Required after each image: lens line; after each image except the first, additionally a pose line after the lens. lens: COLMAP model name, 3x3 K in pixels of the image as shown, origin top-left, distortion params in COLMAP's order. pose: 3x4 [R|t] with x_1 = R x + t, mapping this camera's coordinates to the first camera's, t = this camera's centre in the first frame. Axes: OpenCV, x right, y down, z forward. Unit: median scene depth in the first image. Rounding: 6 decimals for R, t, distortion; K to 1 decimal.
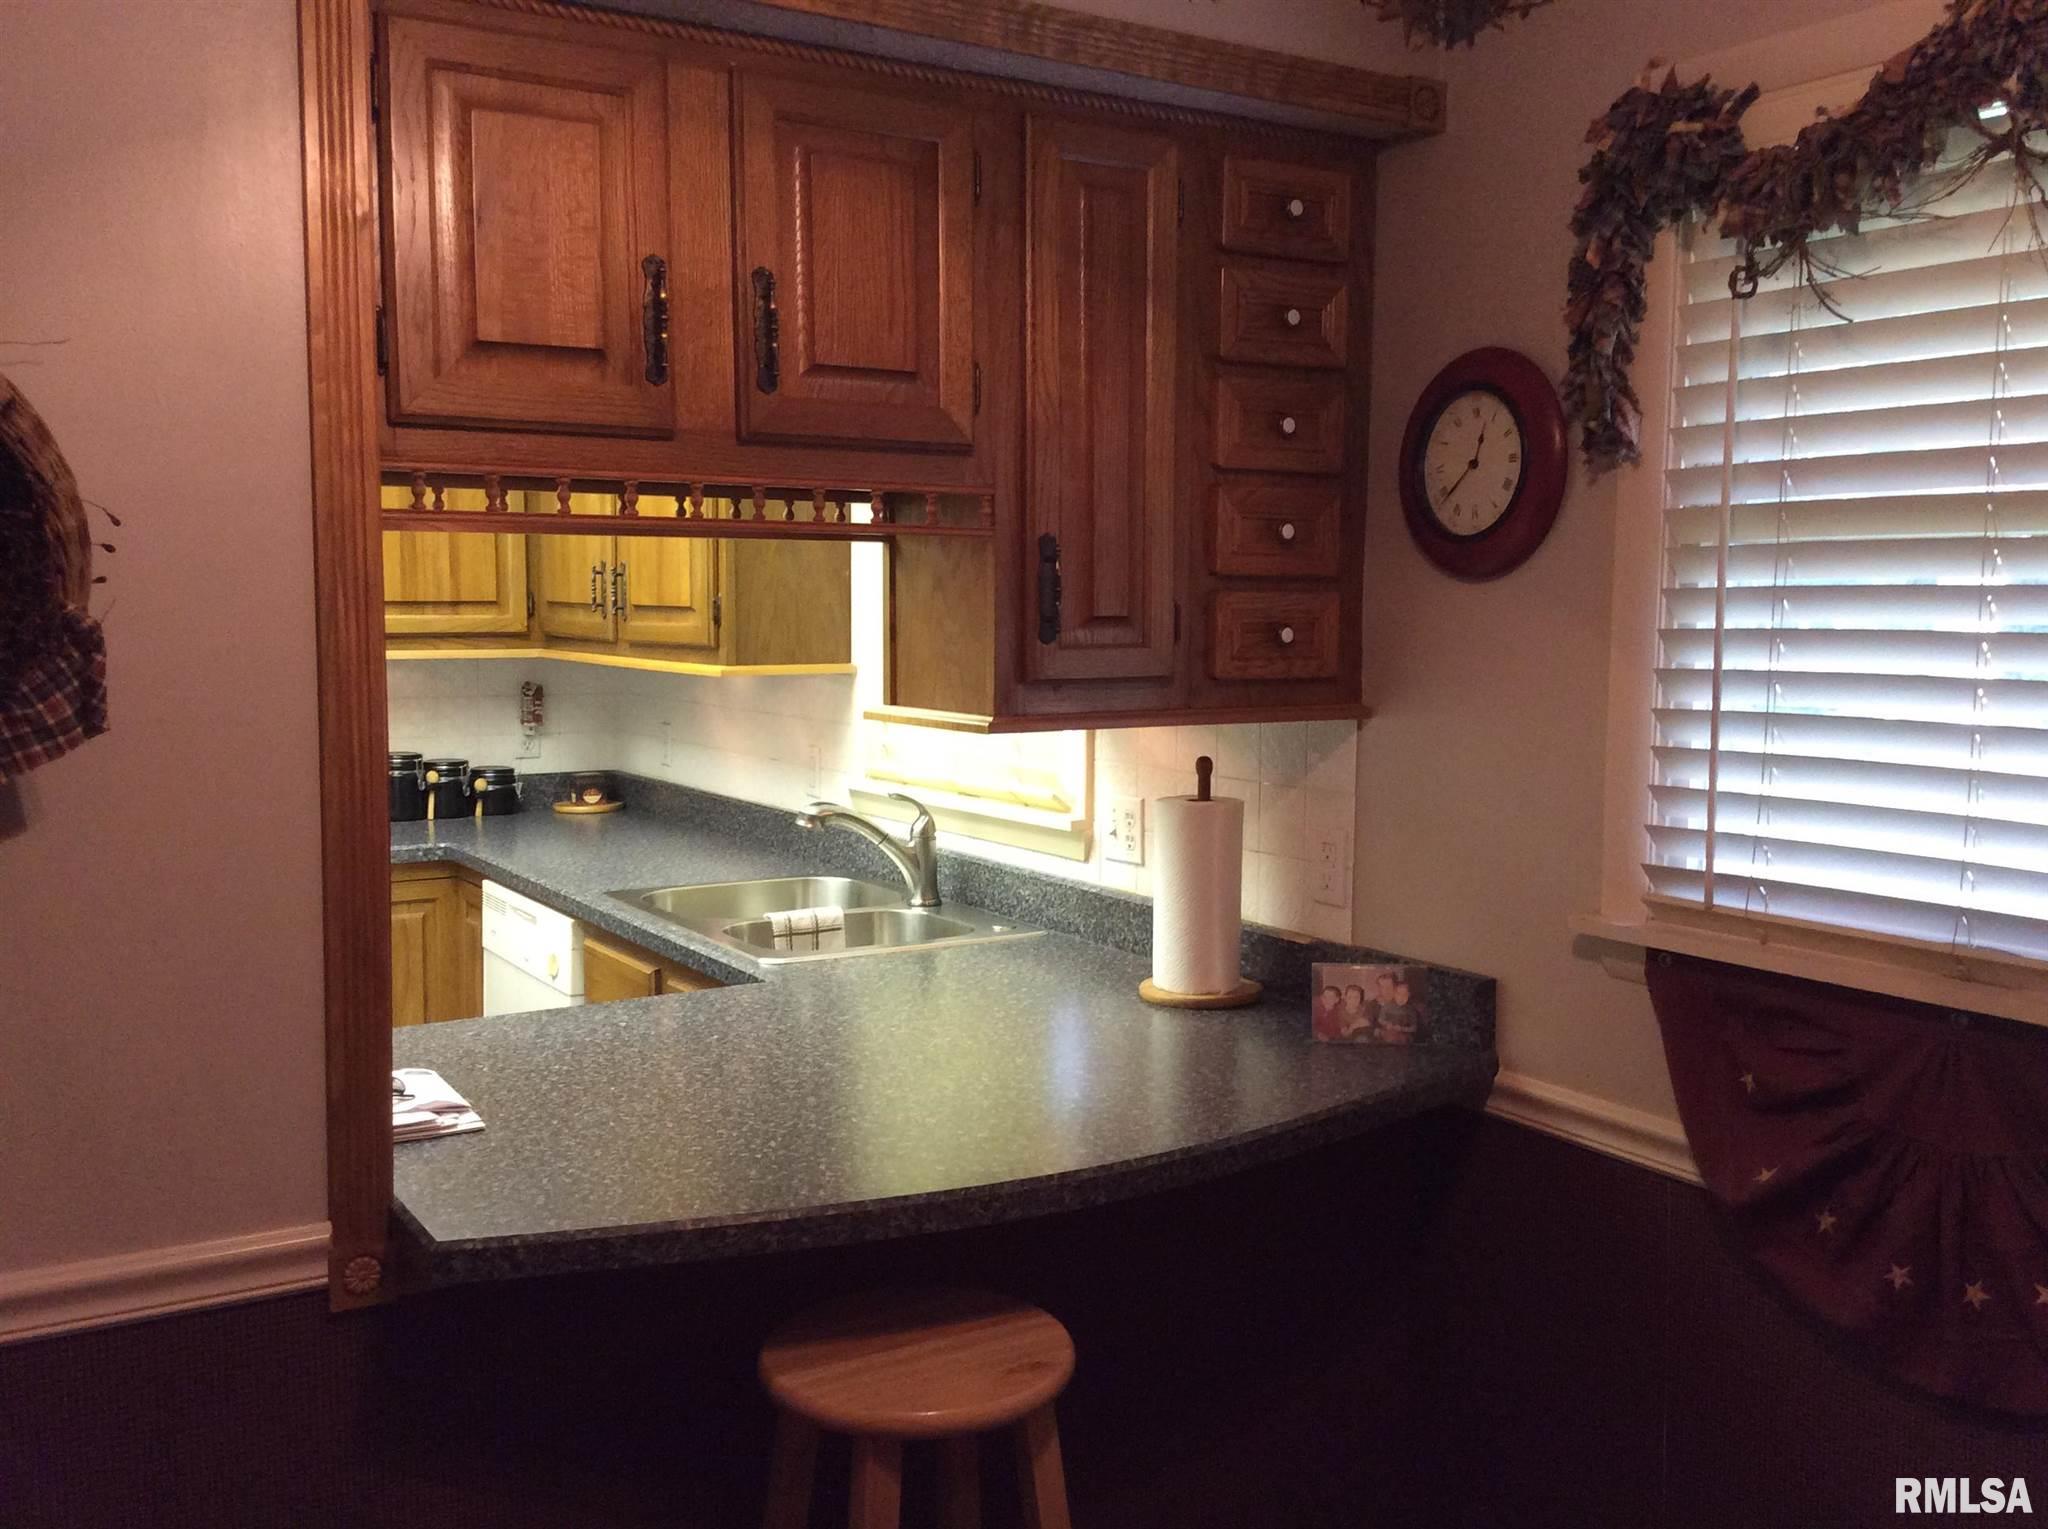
lens RADIAL K [[1859.5, 0, 1024.0], [0, 1859.5, 764.5], [0, 0, 1]] dist [0.131874, -0.260454]
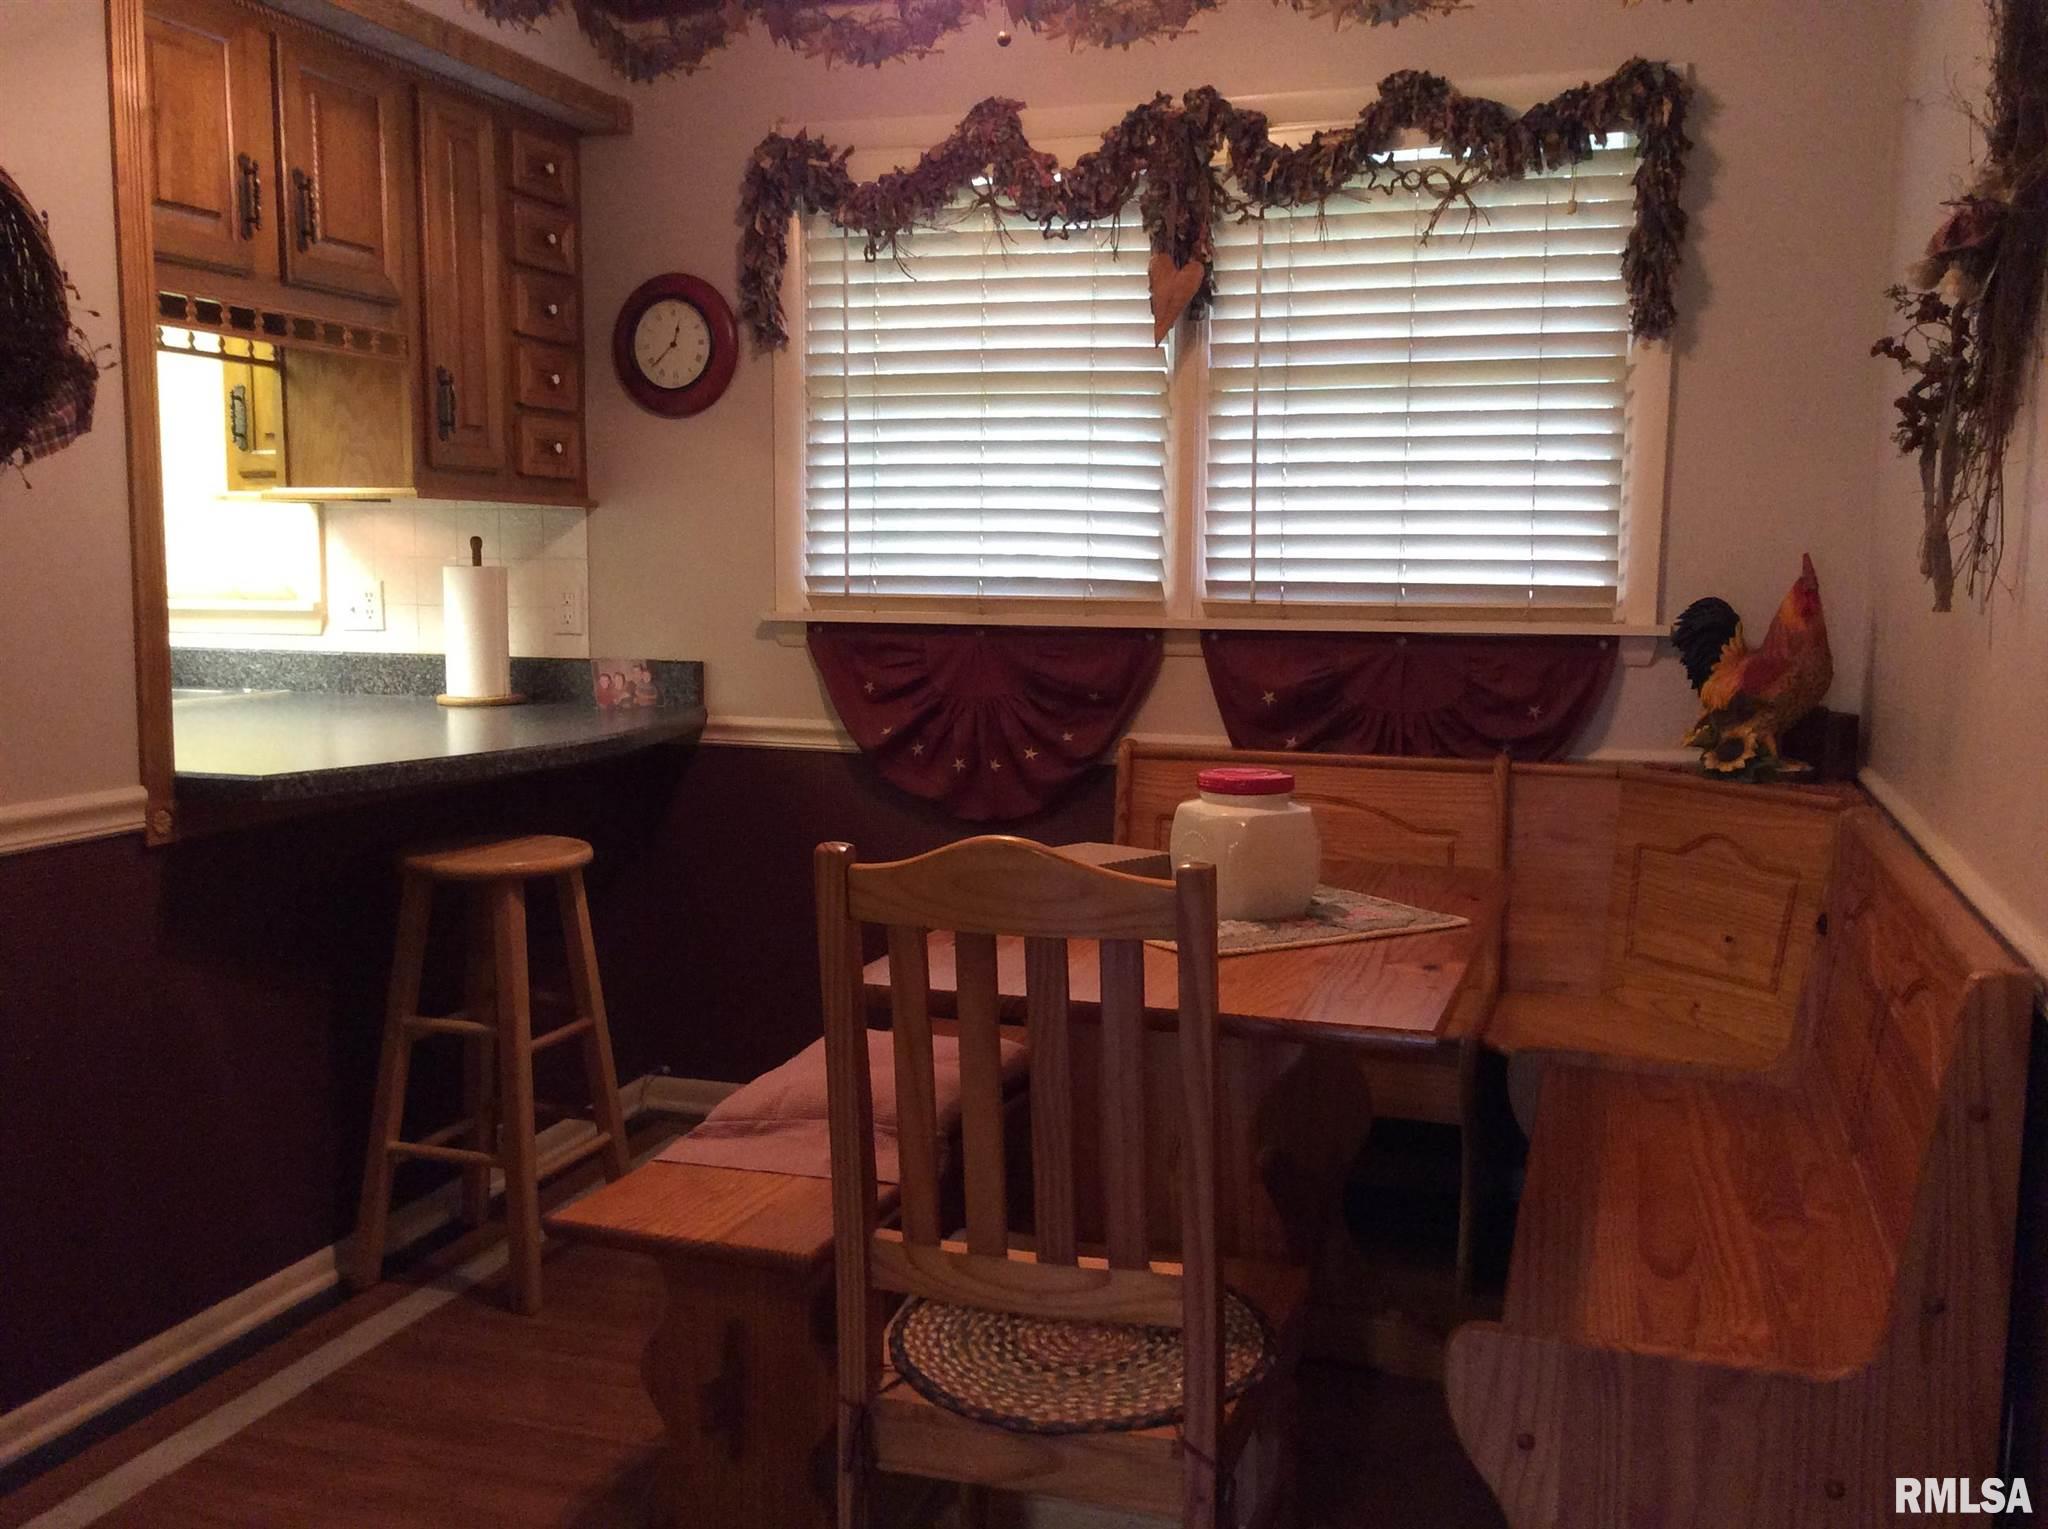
lens RADIAL K [[1859.5, 0, 1024.0], [0, 1859.5, 764.5], [0, 0, 1]] dist [0.131874, -0.260454]
pose [[0.764100, -0.068367, 0.641465, -0.632305], [0.051939, 0.997660, 0.044461, 0.155685], [-0.643004, -0.000655, 0.765863, -0.471487]]
